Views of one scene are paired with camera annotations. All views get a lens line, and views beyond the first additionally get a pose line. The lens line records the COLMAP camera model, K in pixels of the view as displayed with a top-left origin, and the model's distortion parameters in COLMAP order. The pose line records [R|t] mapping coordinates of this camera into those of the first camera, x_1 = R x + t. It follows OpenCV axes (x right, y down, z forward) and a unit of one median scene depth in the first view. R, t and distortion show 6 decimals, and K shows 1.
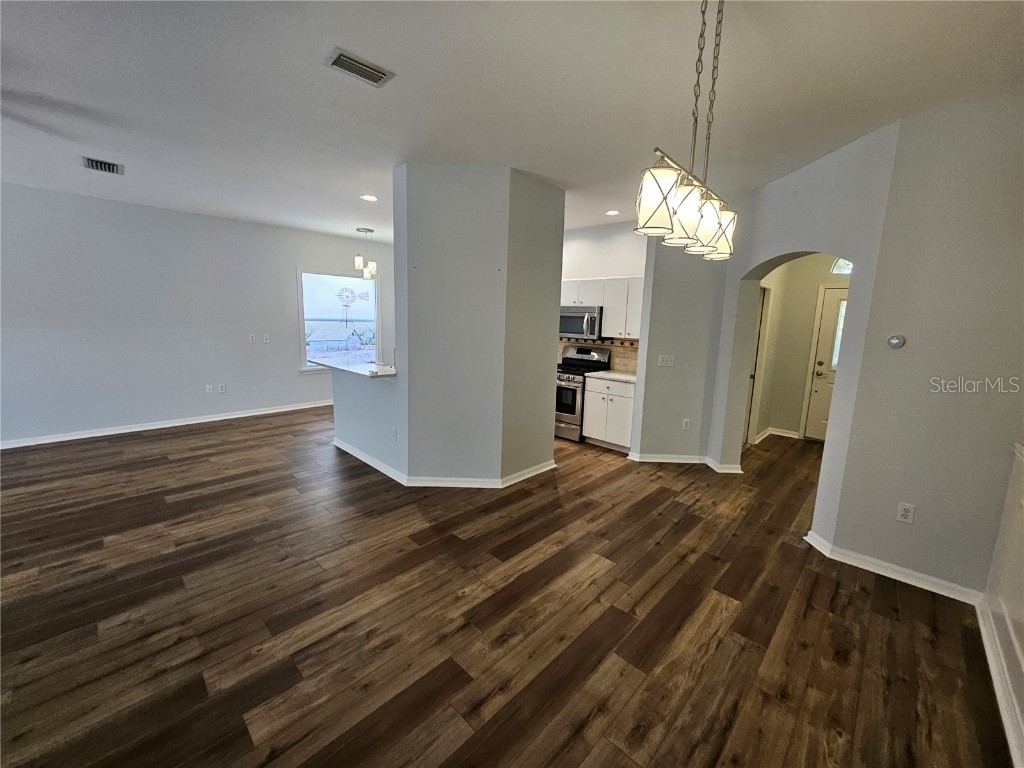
lens RADIAL K [[405.3, 0, 516.5], [0, 405.3, 382.6], [0, 0, 1]] dist [0.000486, -0.000075]
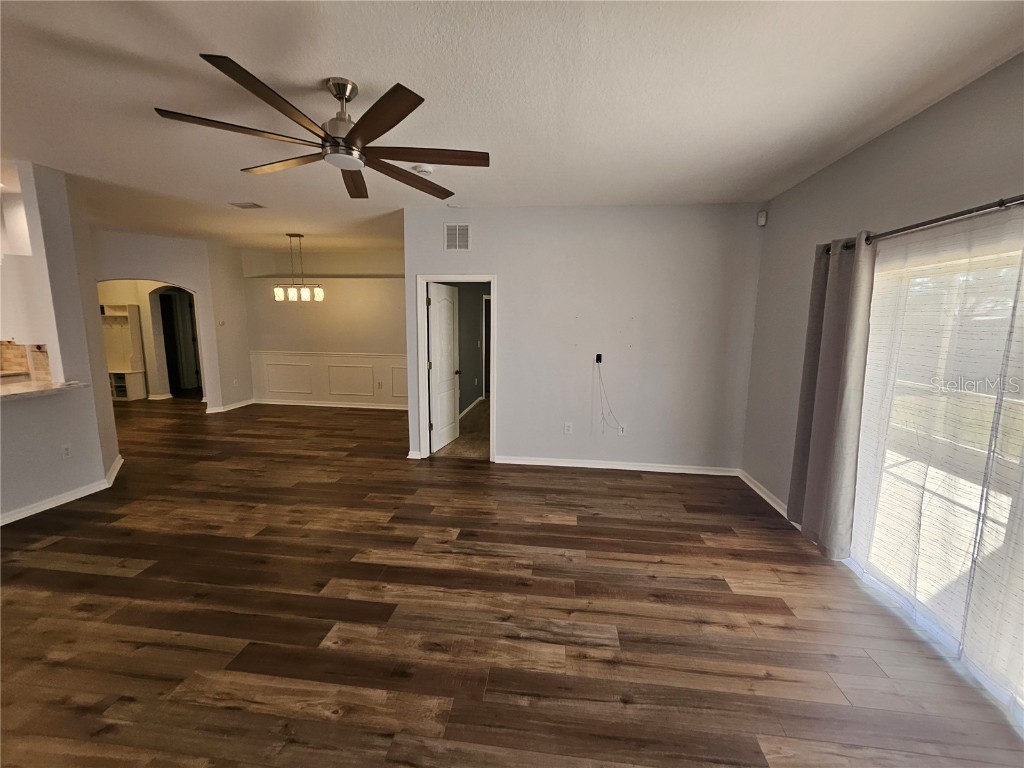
lens RADIAL K [[405.3, 0, 514.7], [0, 405.3, 380.2], [0, 0, 1]] dist [0.000486, -0.000075]
pose [[-0.605612, -0.151940, 0.781120, -2.369825], [0.100388, 0.959172, 0.264406, -0.244307], [-0.789403, 0.238543, -0.565633, 1.025501]]
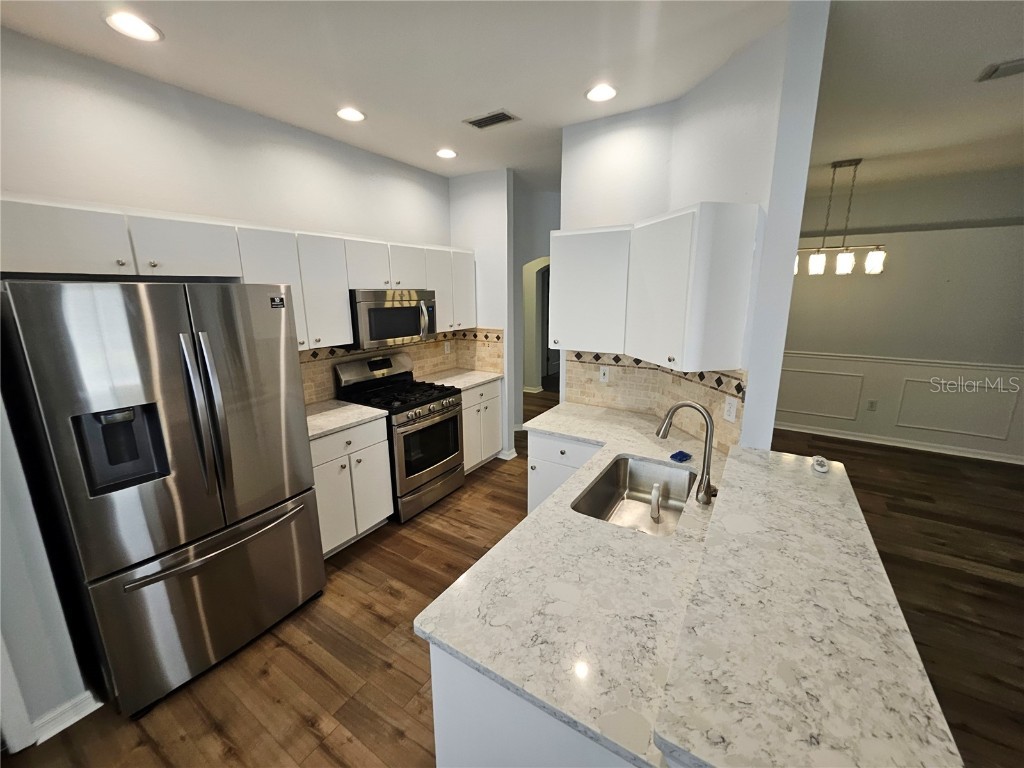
lens RADIAL K [[405.3, 0, 516.9], [0, 405.3, 383.1], [0, 0, 1]] dist [0.000486, -0.000075]
pose [[-0.203302, -0.243349, 0.948393, -0.967005], [0.158781, 0.947606, 0.277184, -0.399061], [-0.966156, 0.206939, -0.154011, 1.941027]]
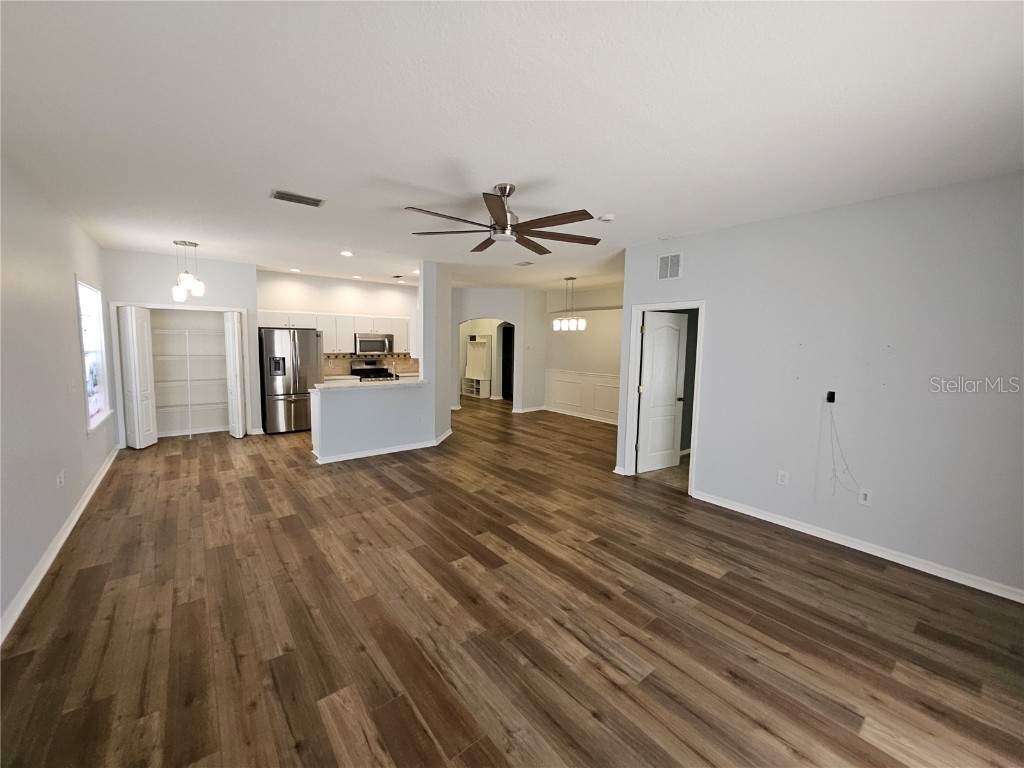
lens RADIAL K [[405.3, 0, 516.0], [0, 405.3, 376.0], [0, 0, 1]] dist [0.000486, -0.000075]
pose [[0.123427, -0.110455, 0.986187, -2.666633], [0.148645, 0.984632, 0.091678, -0.189845], [-0.981158, 0.135276, 0.137948, 0.592095]]
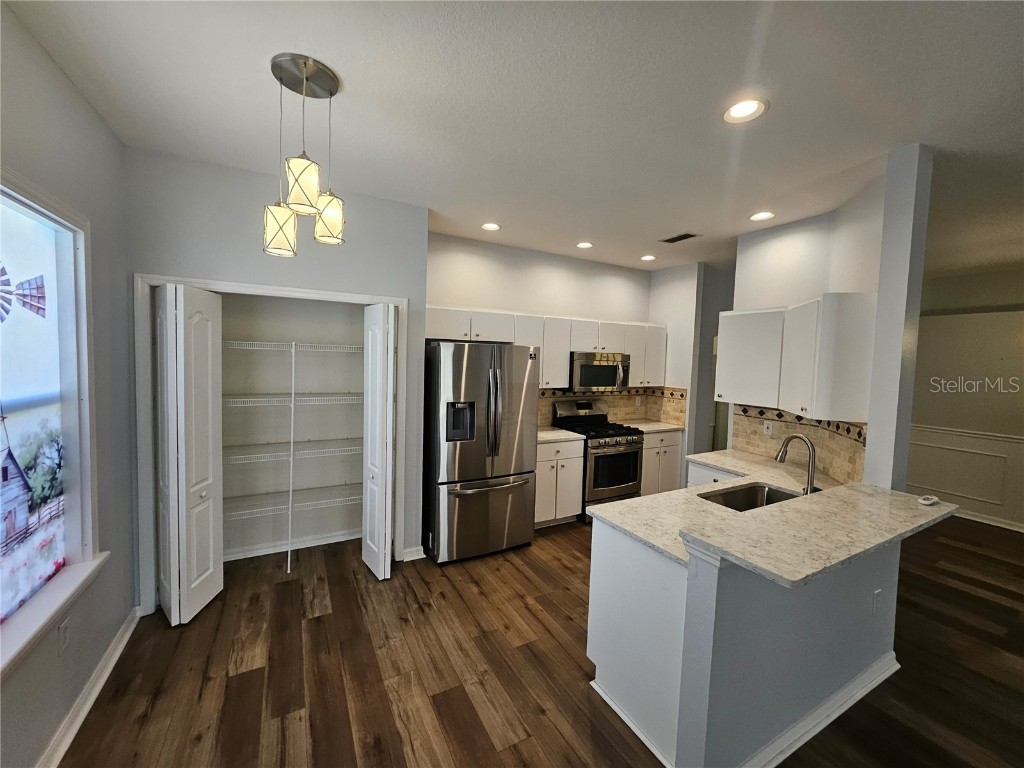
lens RADIAL K [[405.3, 0, 517.6], [0, 405.3, 375.0], [0, 0, 1]] dist [0.000486, -0.000075]
pose [[0.291270, -0.061411, 0.954668, -1.409083], [0.134682, 0.990630, 0.022632, -0.379610], [-0.947113, 0.121984, 0.296812, 1.885449]]
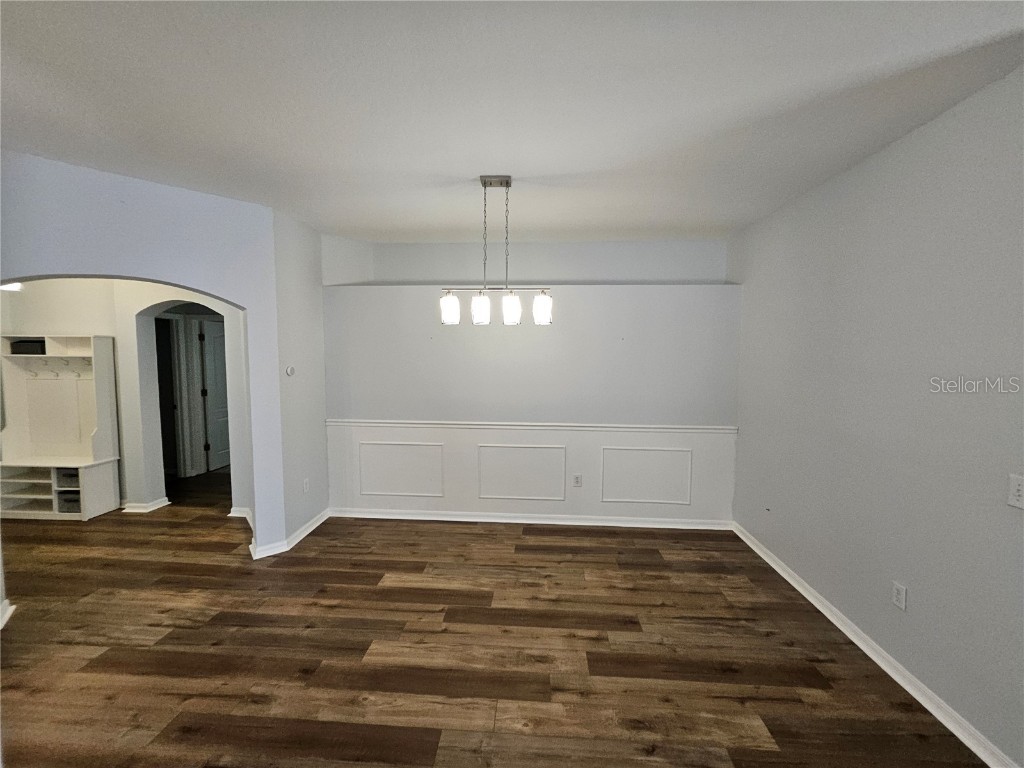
lens RADIAL K [[405.3, 0, 515.4], [0, 405.3, 382.0], [0, 0, 1]] dist [0.000486, -0.000075]
pose [[-0.649660, -0.087058, 0.755224, -0.581320], [0.098967, 0.975283, 0.197559, -0.247233], [-0.753756, 0.203088, -0.624986, 1.229834]]
